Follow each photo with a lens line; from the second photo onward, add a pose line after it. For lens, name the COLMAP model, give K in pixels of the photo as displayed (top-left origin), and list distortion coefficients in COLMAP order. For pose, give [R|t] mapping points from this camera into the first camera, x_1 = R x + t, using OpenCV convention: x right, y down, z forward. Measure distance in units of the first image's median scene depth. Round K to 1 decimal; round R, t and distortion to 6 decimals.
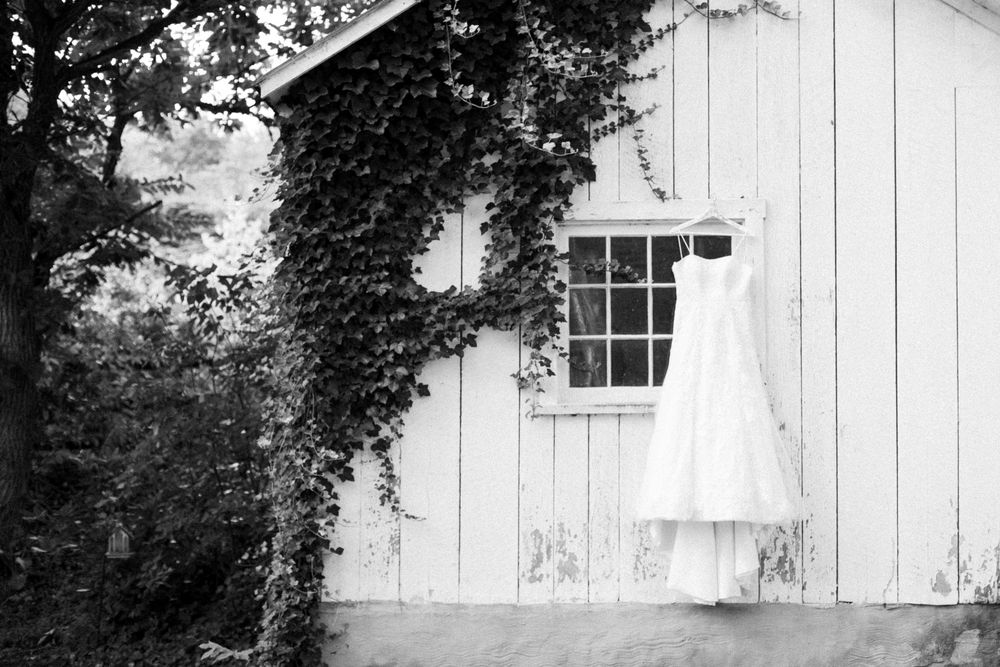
lens RADIAL K [[1229.6, 0, 504.6], [0, 1229.6, 391.3], [0, 0, 1]] dist [-0.002060, 0.000000]
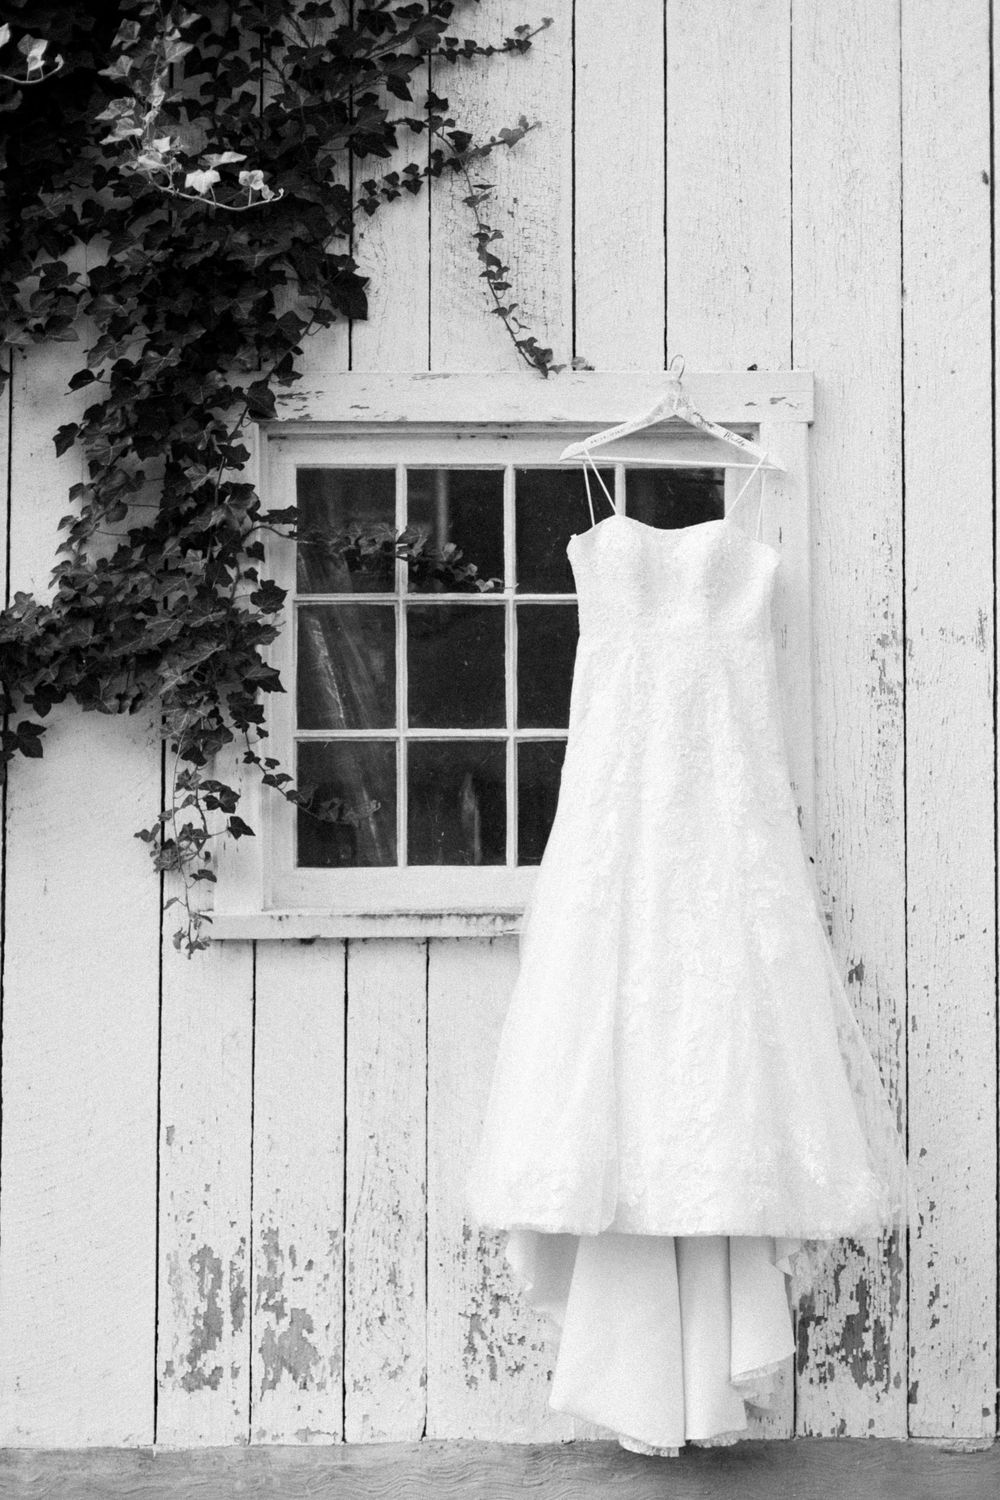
lens RADIAL K [[1844.4, 0, 529.0], [0, 1844.4, 833.8], [0, 0, 1]] dist [-0.002060, 0.000000]
pose [[0.998078, 0.004618, 0.061796, 0.089791], [-0.003706, 0.999883, -0.014856, -0.005223], [-0.061858, 0.014598, 0.997978, 0.437497]]
